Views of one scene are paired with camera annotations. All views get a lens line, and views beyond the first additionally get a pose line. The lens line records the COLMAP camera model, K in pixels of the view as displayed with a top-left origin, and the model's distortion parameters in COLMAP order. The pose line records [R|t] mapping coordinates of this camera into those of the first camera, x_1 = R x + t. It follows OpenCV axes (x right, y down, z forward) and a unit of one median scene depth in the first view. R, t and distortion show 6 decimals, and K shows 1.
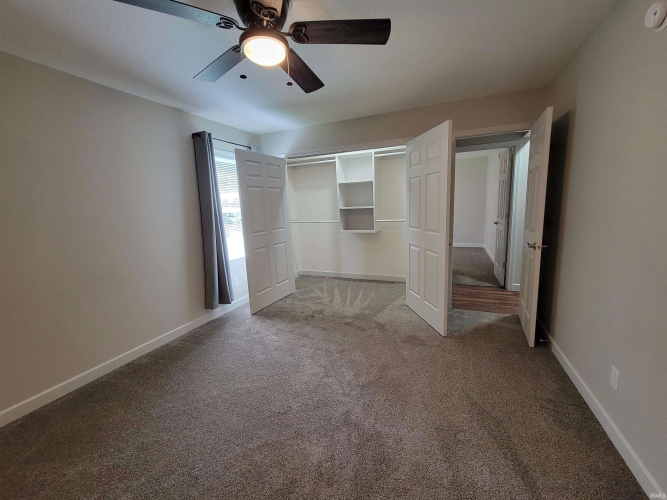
lens RADIAL K [[272.6, 0, 333.4], [0, 272.6, 247.7], [0, 0, 1]] dist [0.002144, -0.001337]
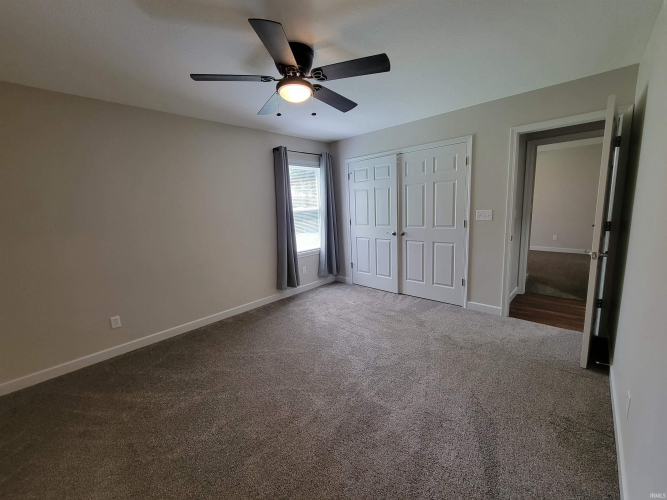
lens RADIAL K [[272.6, 0, 334.3], [0, 272.6, 247.8], [0, 0, 1]] dist [0.002144, -0.001337]
pose [[0.939510, 0.054089, -0.338225, 0.222320], [-0.048843, 0.998518, 0.024008, -0.006844], [0.339022, -0.006035, 0.940759, -0.096777]]
